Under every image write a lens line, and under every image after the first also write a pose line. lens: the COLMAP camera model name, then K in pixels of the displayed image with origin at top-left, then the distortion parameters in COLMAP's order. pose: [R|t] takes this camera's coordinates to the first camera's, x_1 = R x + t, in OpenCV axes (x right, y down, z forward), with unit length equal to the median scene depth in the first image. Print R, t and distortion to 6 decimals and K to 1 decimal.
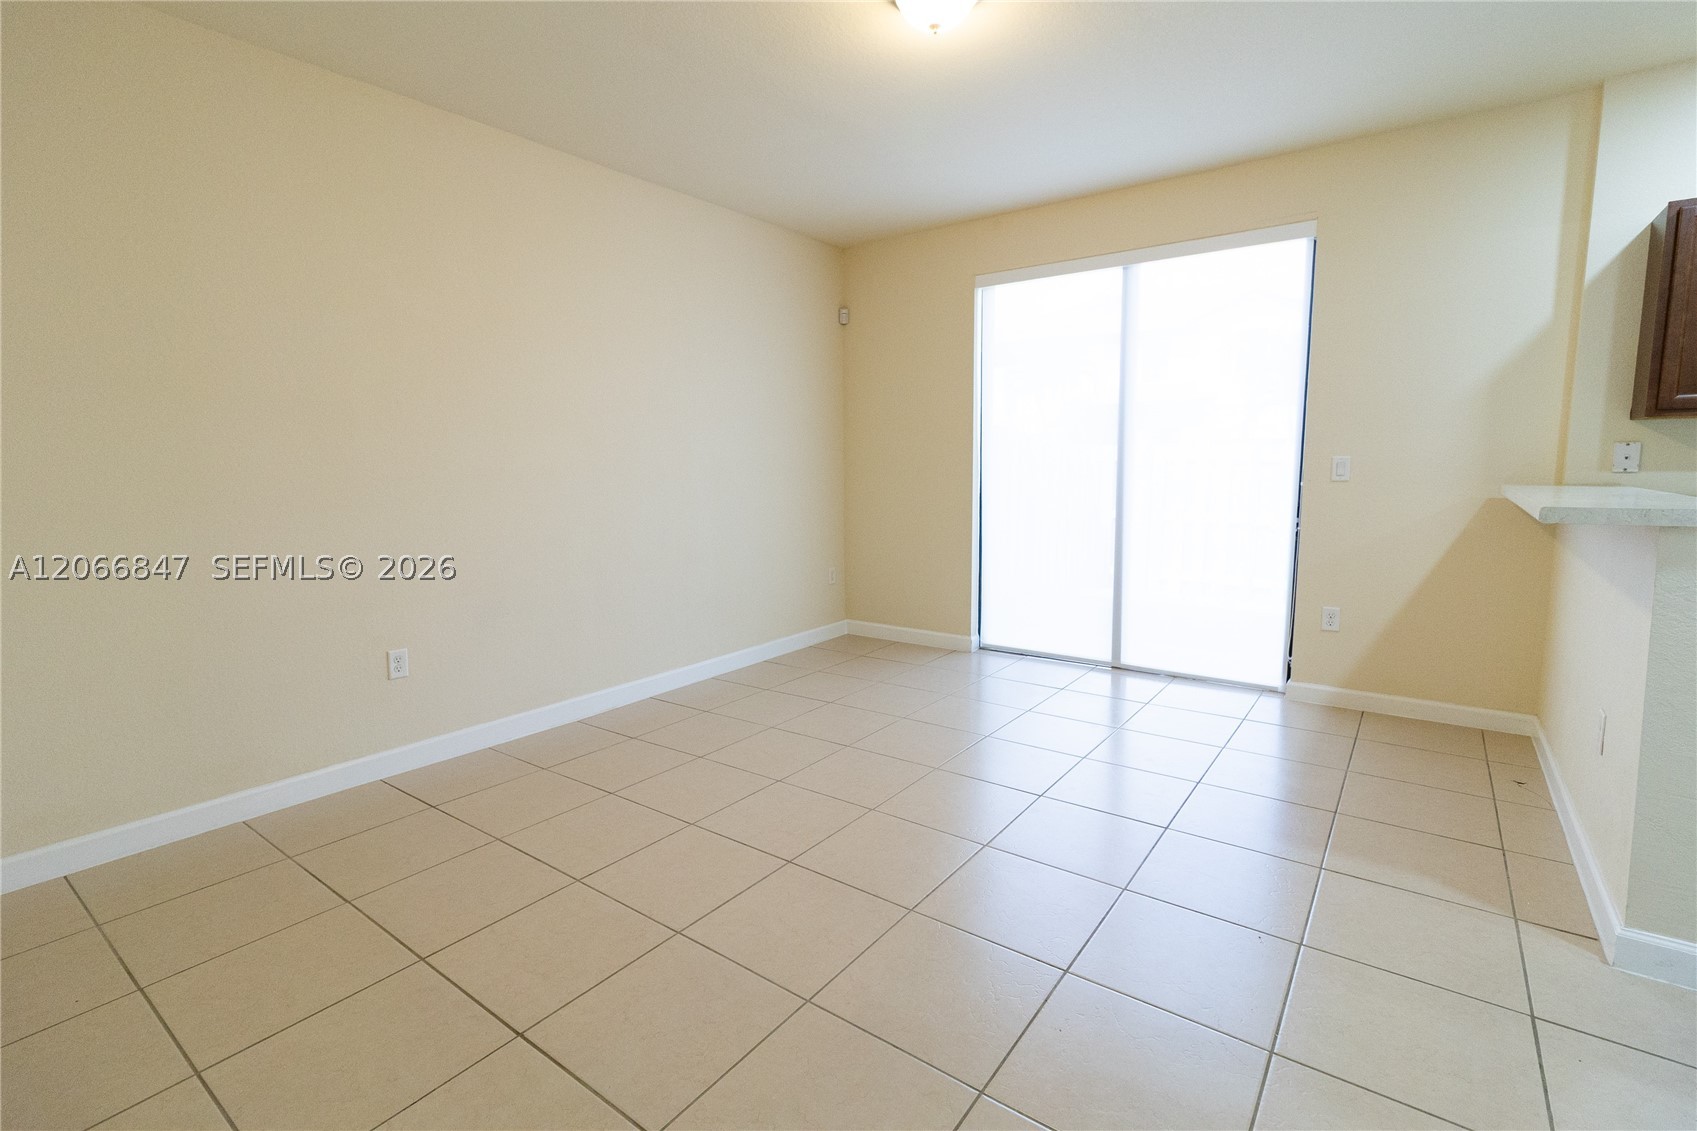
lens RADIAL K [[781.0, 0, 848.5], [0, 781.0, 559.6], [0, 0, 1]] dist [0.004828, 0.000915]
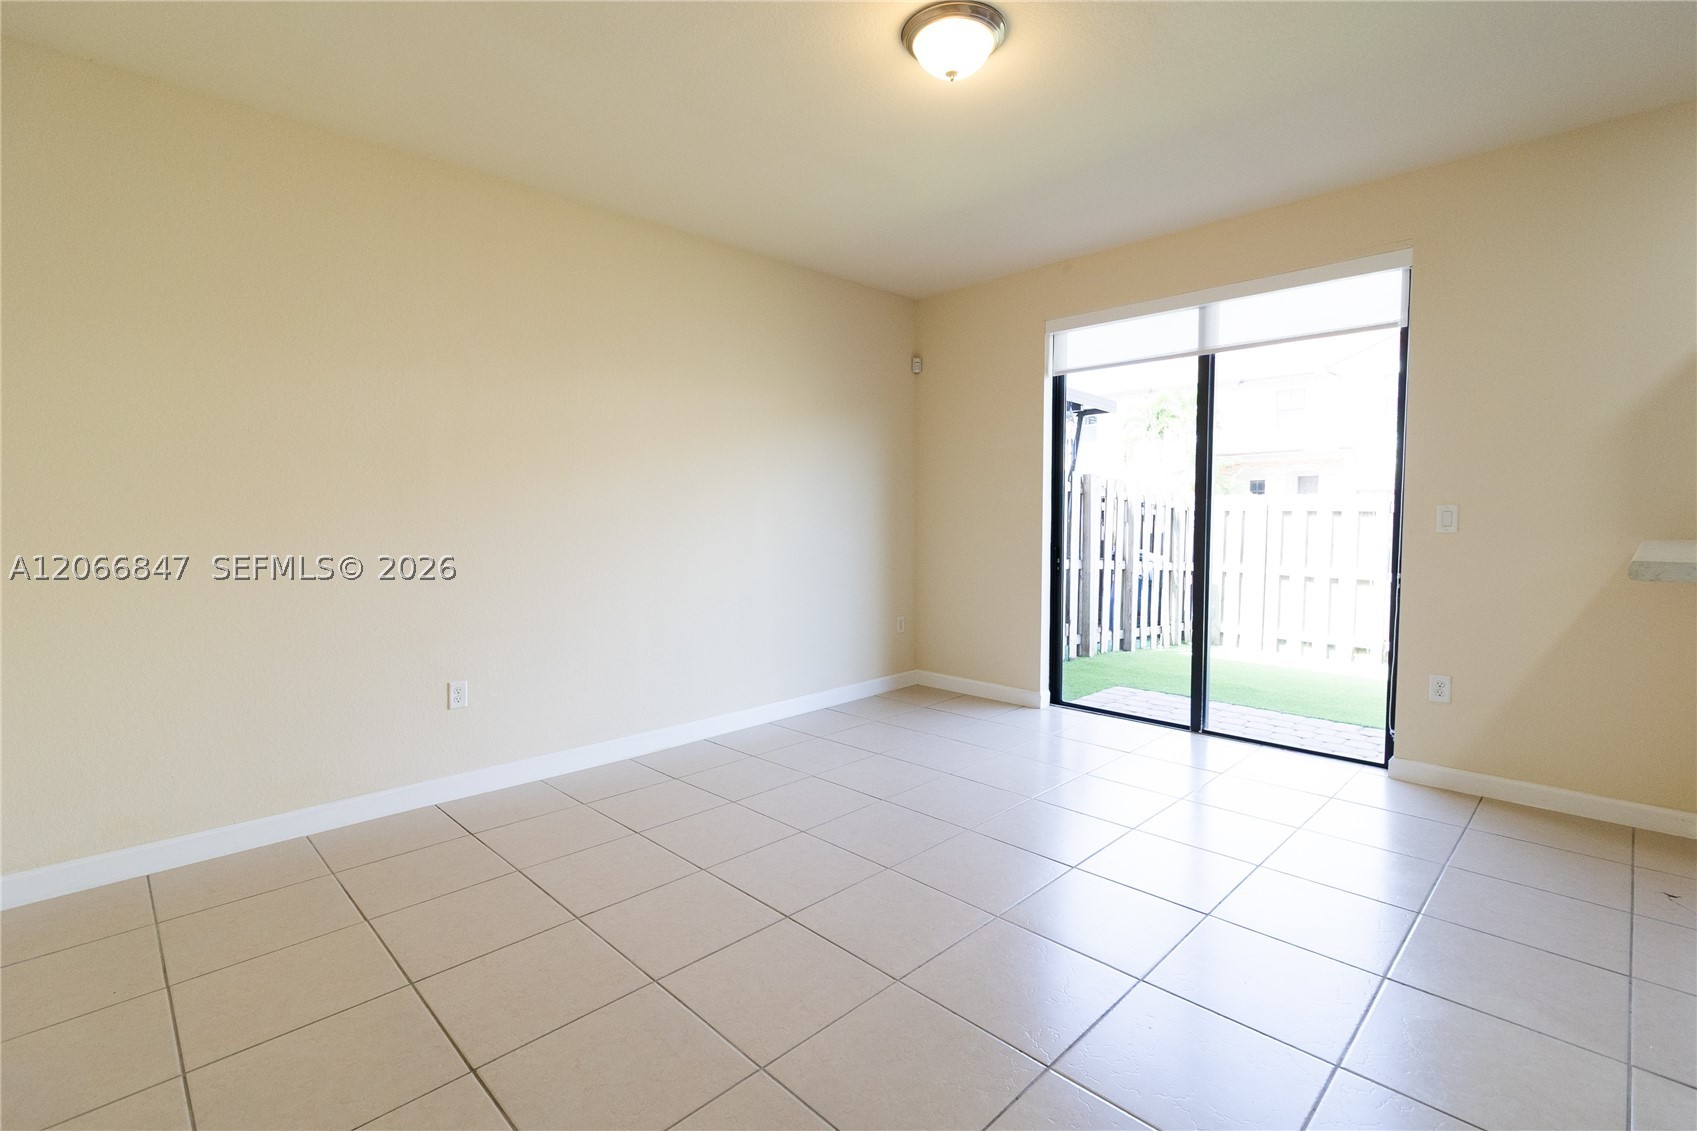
lens RADIAL K [[781.0, 0, 854.6], [0, 781.0, 562.4], [0, 0, 1]] dist [0.004828, 0.000915]
pose [[0.988549, 0.016384, -0.150006, 0.096284], [-0.025541, 0.997912, -0.059321, 0.003066], [0.148721, 0.062473, 0.986904, 0.021500]]
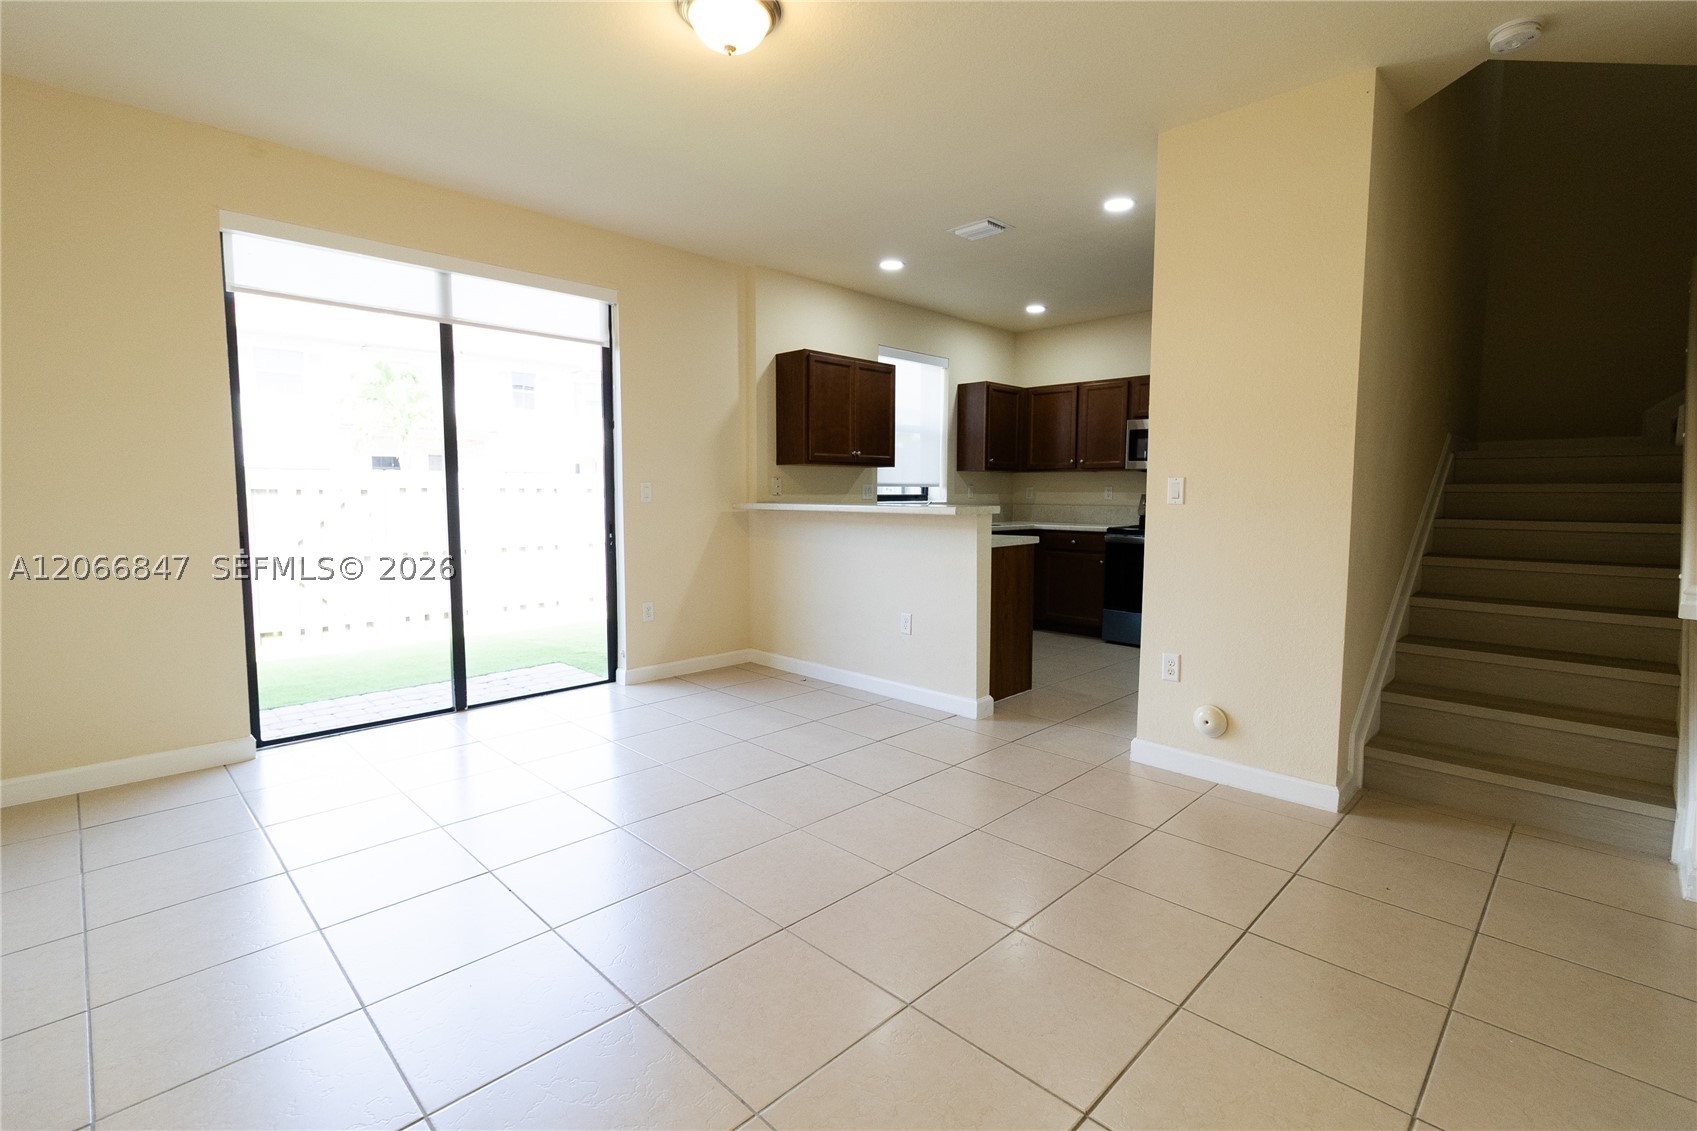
lens RADIAL K [[781.0, 0, 849.5], [0, 781.0, 564.5], [0, 0, 1]] dist [0.004828, 0.000915]
pose [[0.144483, -0.085840, 0.985777, -0.575364], [0.116984, 0.990725, 0.069125, -0.049233], [-0.982568, 0.105333, 0.153185, 0.487079]]
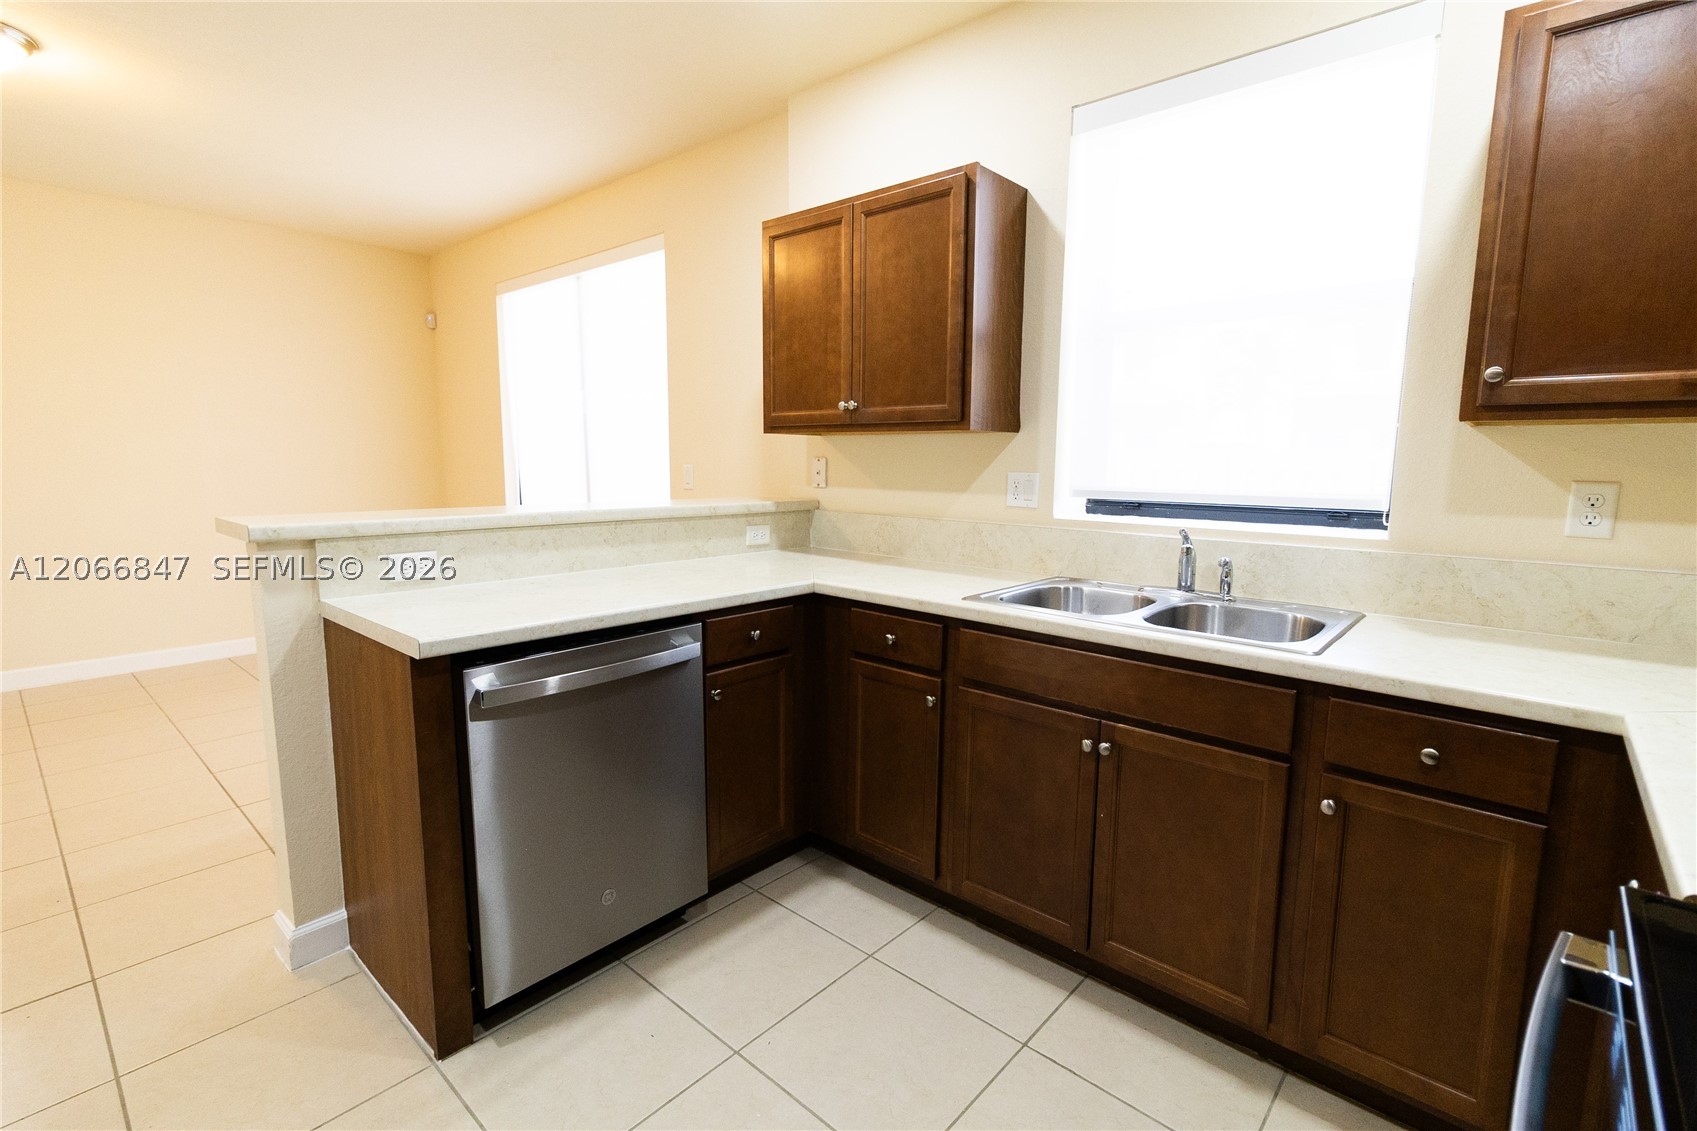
lens RADIAL K [[781.0, 0, 845.5], [0, 781.0, 555.3], [0, 0, 1]] dist [0.004828, 0.000915]
pose [[0.994747, 0.027047, -0.098729, 0.923561], [-0.026493, 0.999625, 0.006918, -0.026358], [0.098880, -0.004266, 0.995090, 0.004723]]
